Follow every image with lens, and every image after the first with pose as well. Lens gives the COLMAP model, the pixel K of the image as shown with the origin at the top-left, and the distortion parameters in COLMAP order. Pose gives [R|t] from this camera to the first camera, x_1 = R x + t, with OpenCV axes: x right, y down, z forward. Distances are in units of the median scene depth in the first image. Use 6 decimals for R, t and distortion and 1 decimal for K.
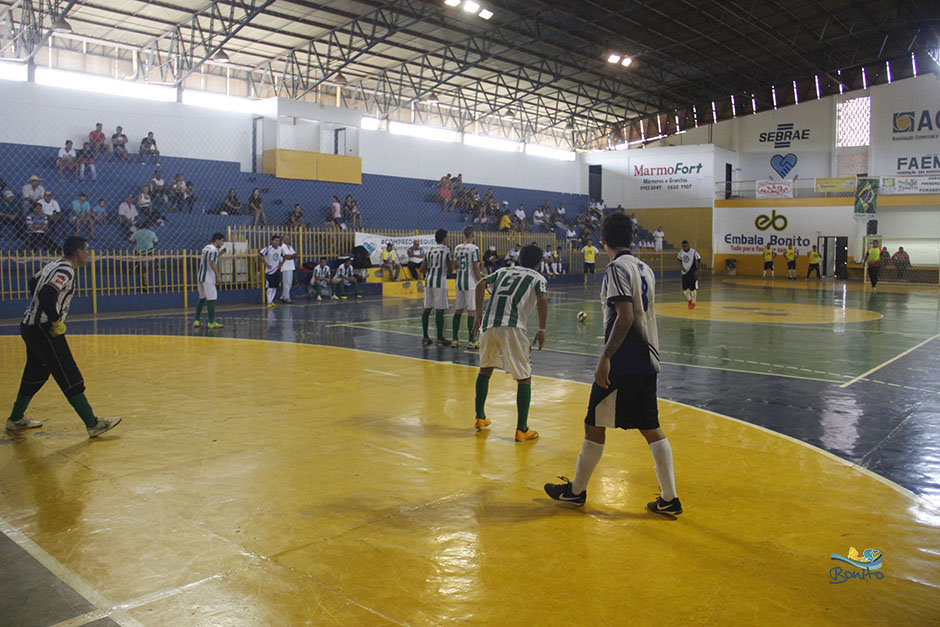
lens RADIAL K [[777.9, 0, 470.0], [0, 777.9, 313.5], [0, 0, 1]] dist [-0.180042, 0.141467]
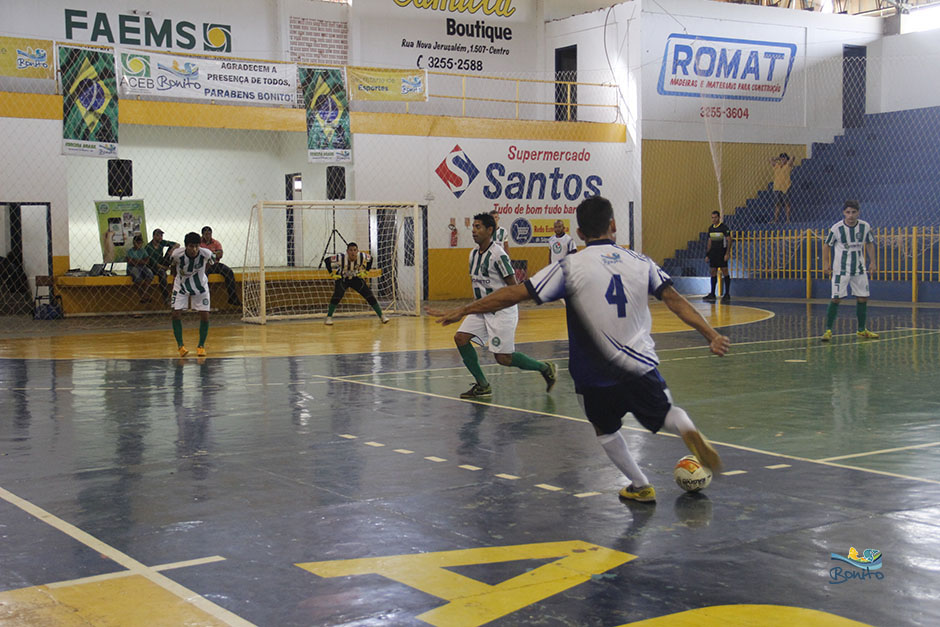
lens RADIAL K [[1308.7, 0, 470.0], [0, 1308.7, 313.5], [0, 0, 1]] dist [0.018155, 0.579540]
pose [[0.256986, -0.060460, 0.964522, -0.070137], [0.101778, 0.994184, 0.035202, -0.048485], [-0.961041, 0.089120, 0.261645, 0.614258]]
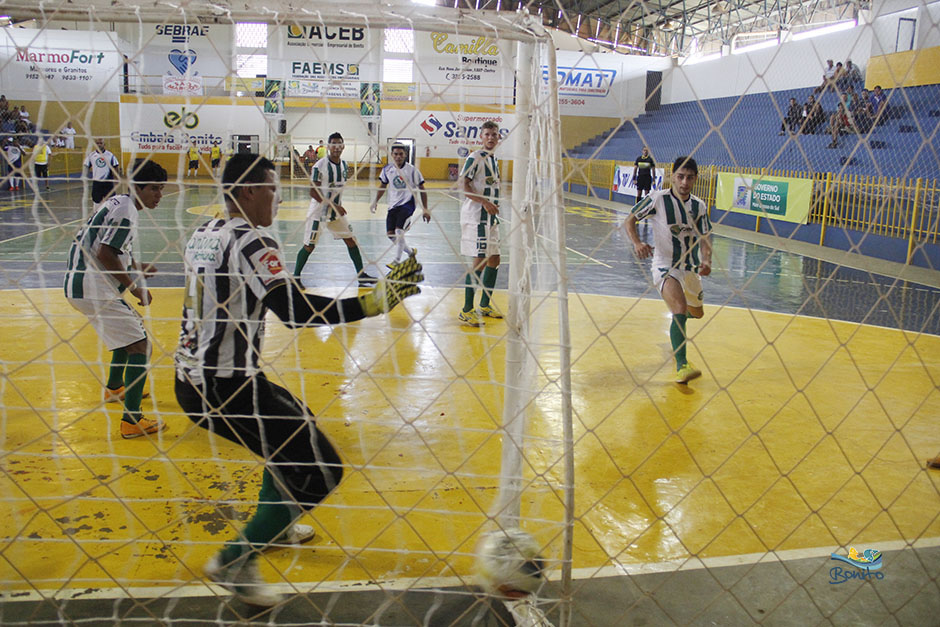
lens RADIAL K [[777.9, 0, 470.0], [0, 777.9, 313.5], [0, 0, 1]] dist [-0.180042, 0.141467]
pose [[0.639266, -0.140324, 0.756075, -0.138809], [0.038013, 0.987774, 0.151186, -0.006383], [-0.768046, -0.067908, 0.636784, 0.079025]]
